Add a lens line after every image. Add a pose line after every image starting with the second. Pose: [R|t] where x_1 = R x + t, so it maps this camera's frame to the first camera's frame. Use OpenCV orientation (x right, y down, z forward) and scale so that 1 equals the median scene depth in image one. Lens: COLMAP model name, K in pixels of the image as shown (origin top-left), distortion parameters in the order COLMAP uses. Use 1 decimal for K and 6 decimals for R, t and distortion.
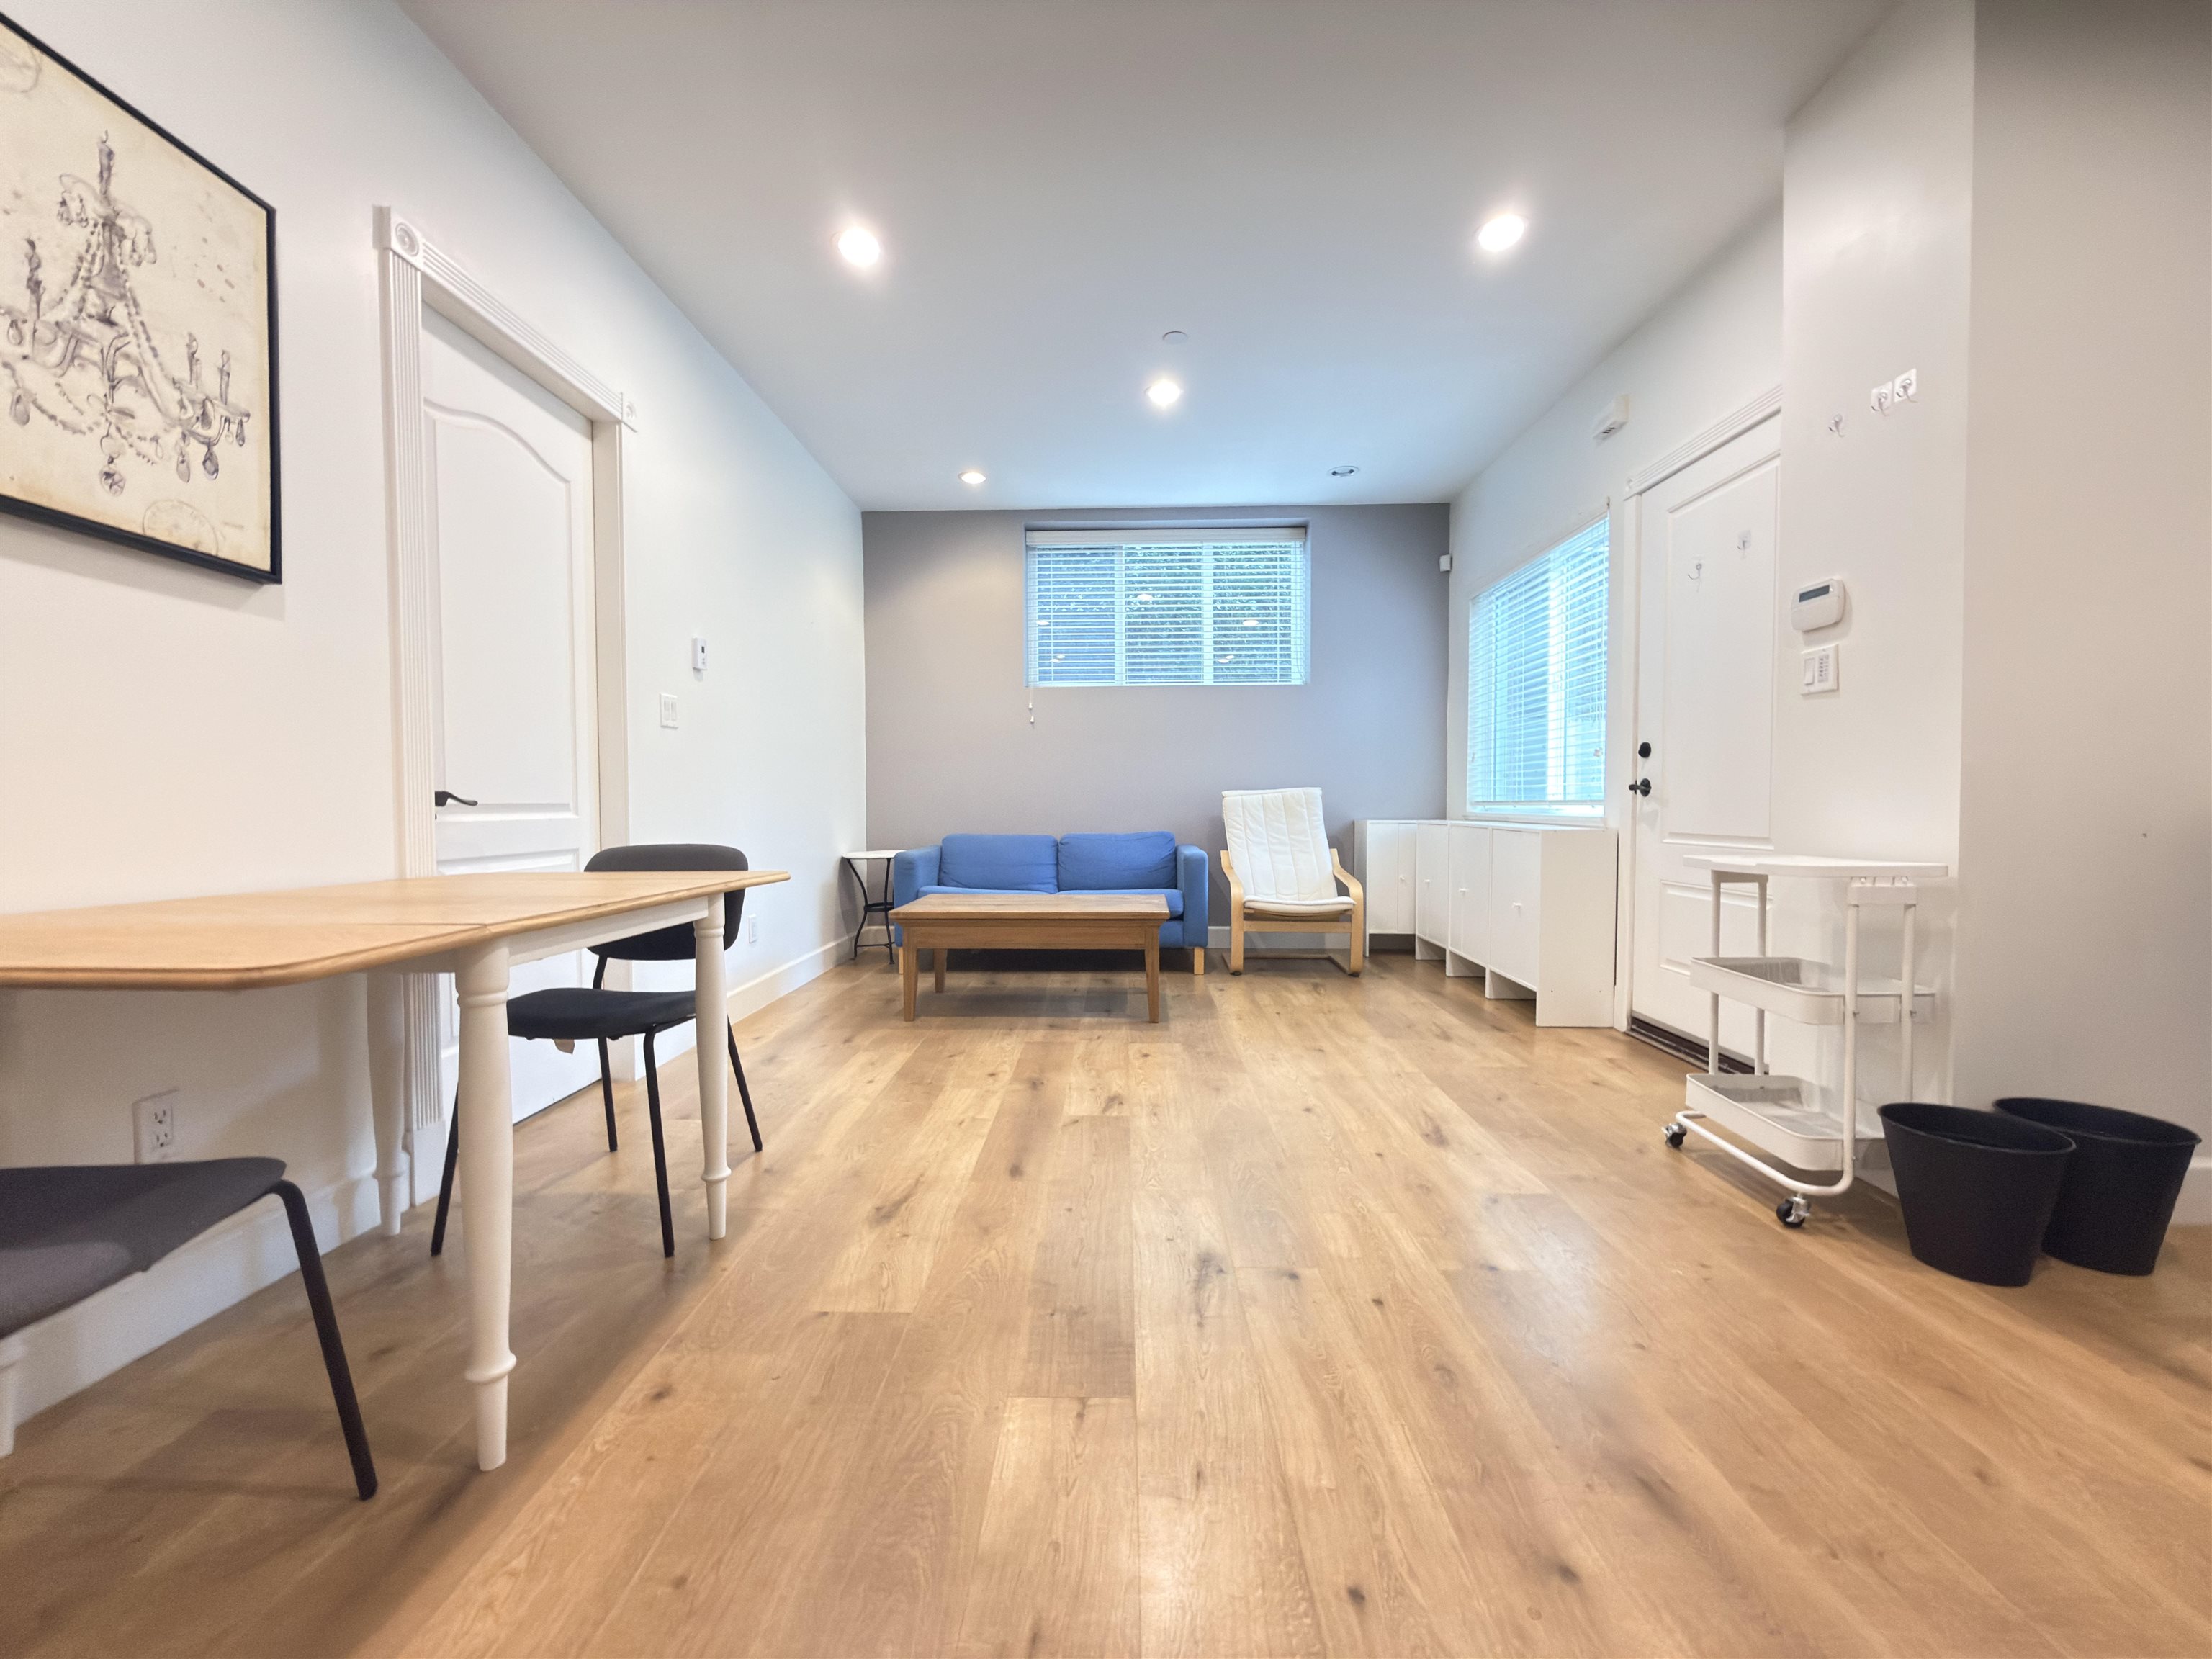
lens RADIAL K [[874.4, 0, 1106.0], [0, 874.4, 829.5], [0, 0, 1]] dist [-0.001286, -0.000119]
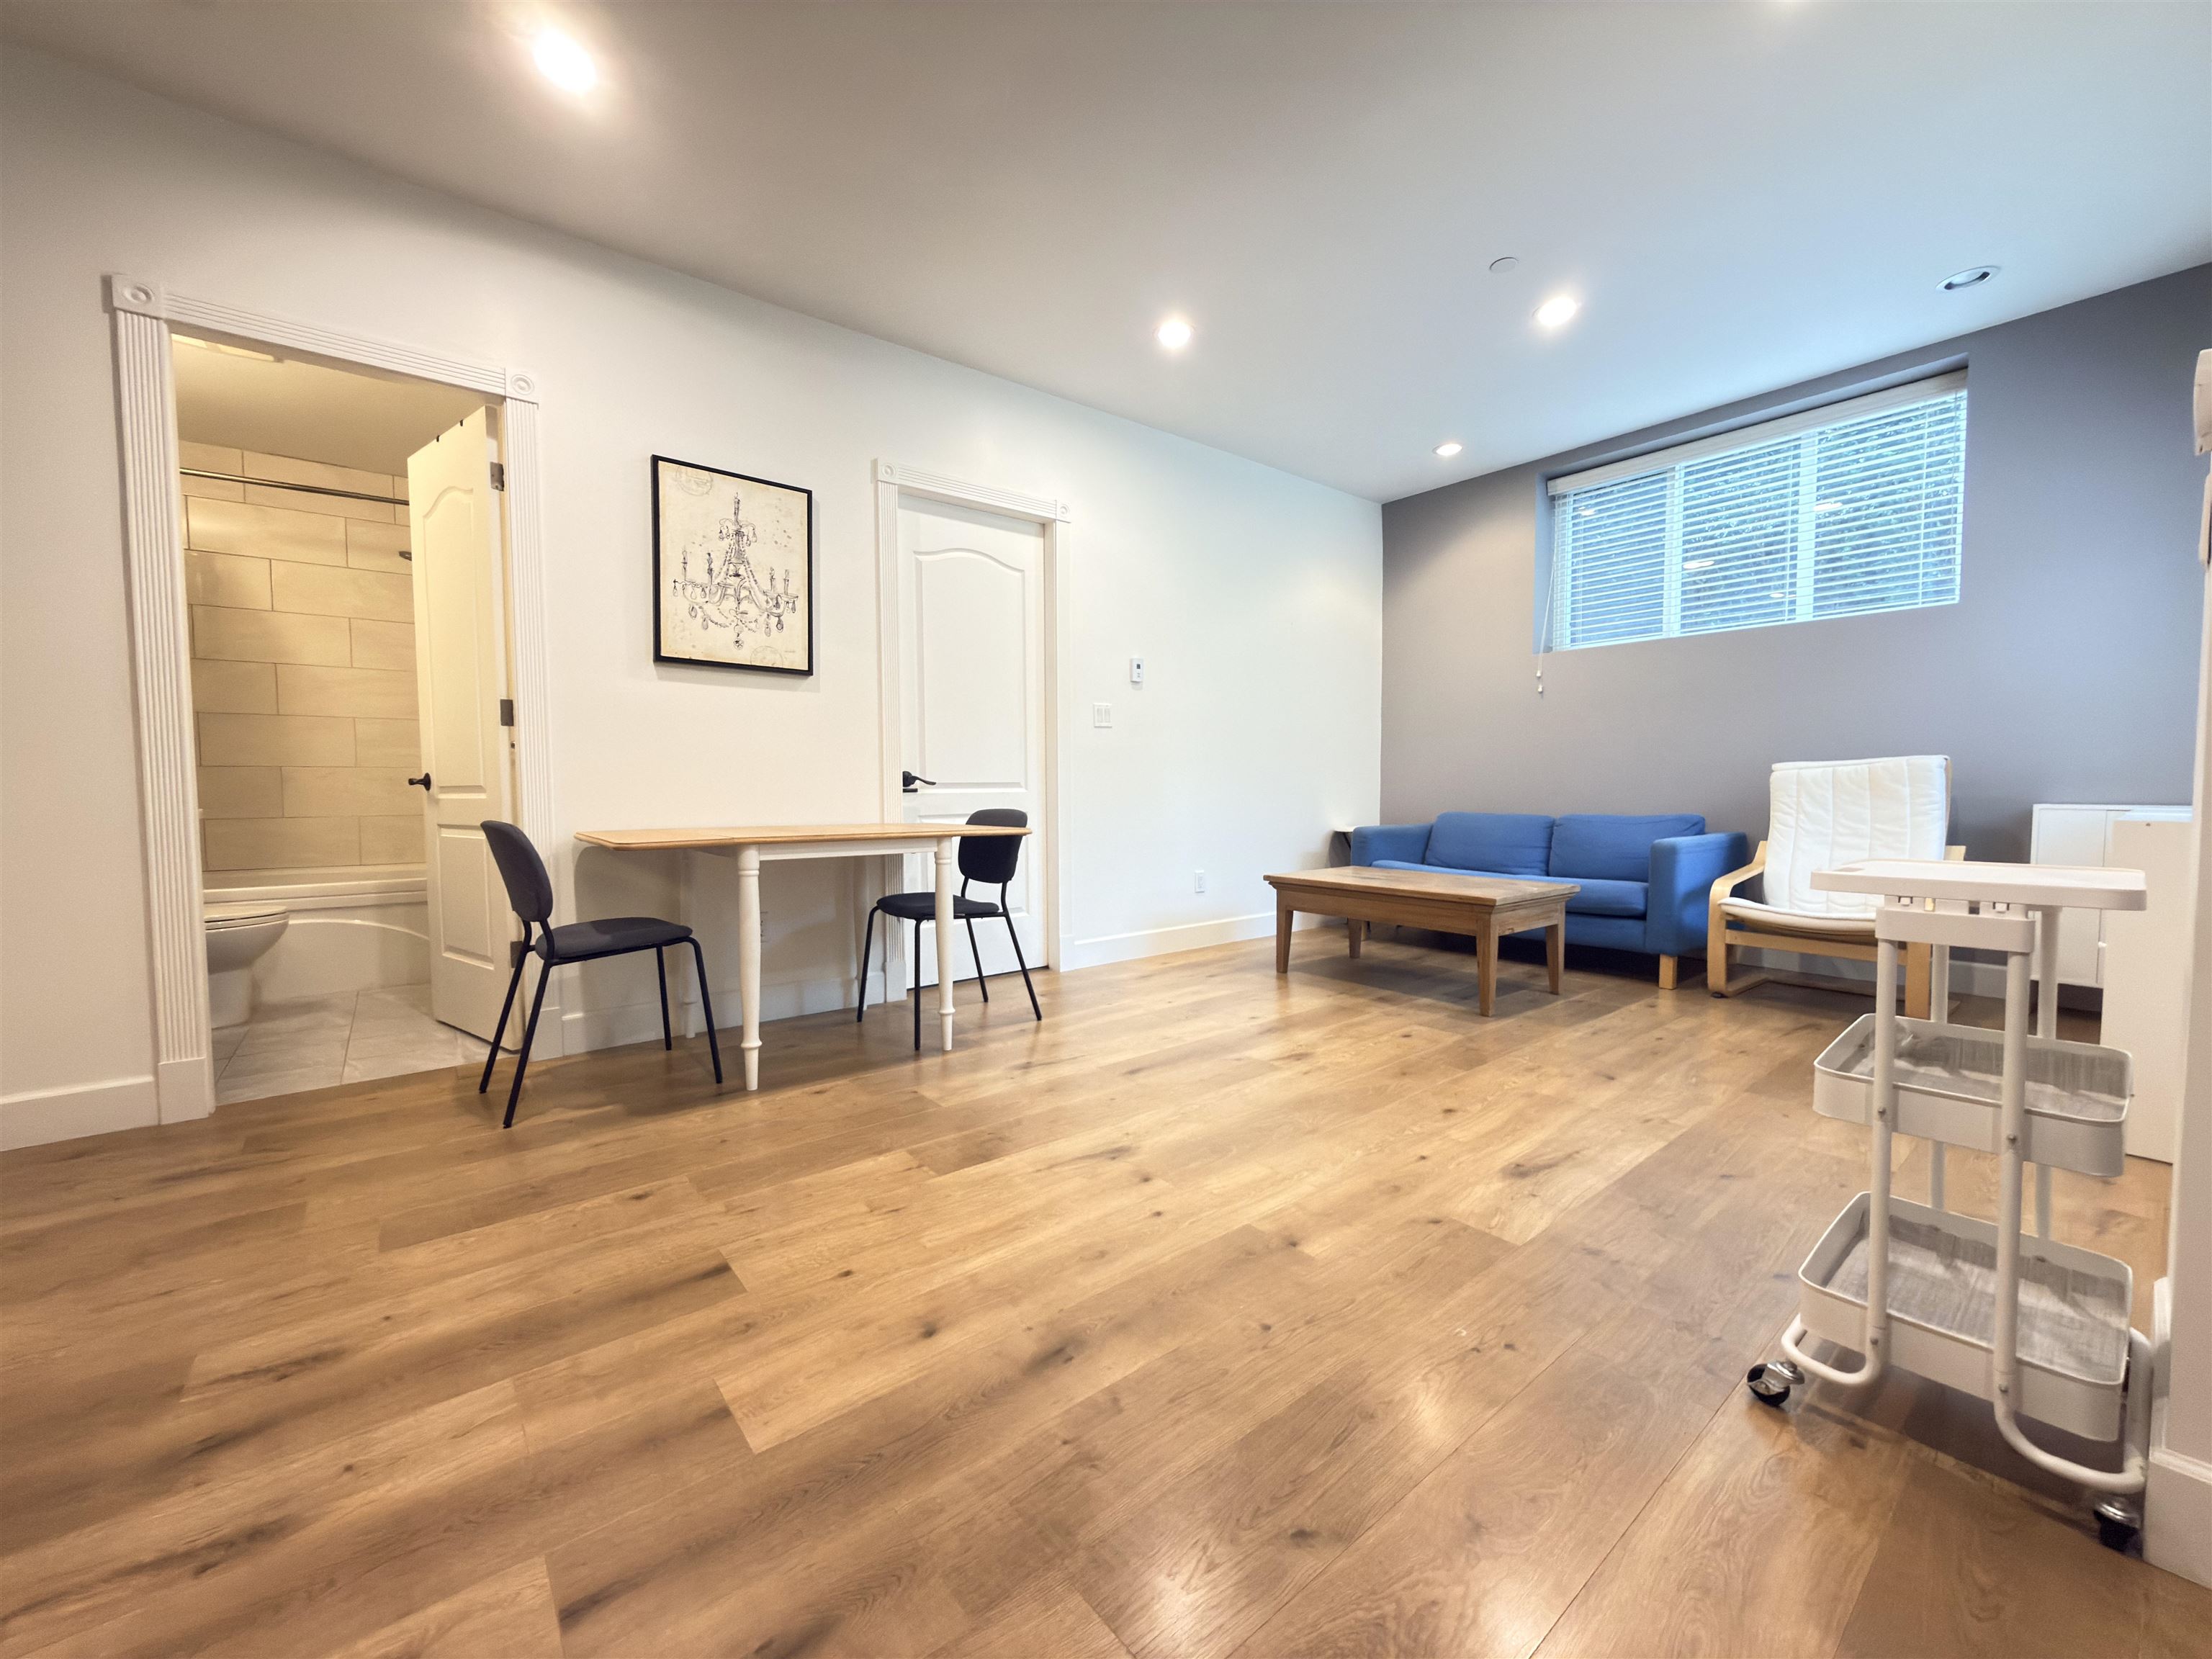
lens RADIAL K [[874.4, 0, 1106.0], [0, 874.4, 829.5], [0, 0, 1]] dist [-0.001286, -0.000119]
pose [[0.649180, 0.037169, -0.759726, 0.787293], [-0.018540, 0.999282, 0.033046, -0.001367], [0.760409, -0.007367, 0.649403, 0.142257]]
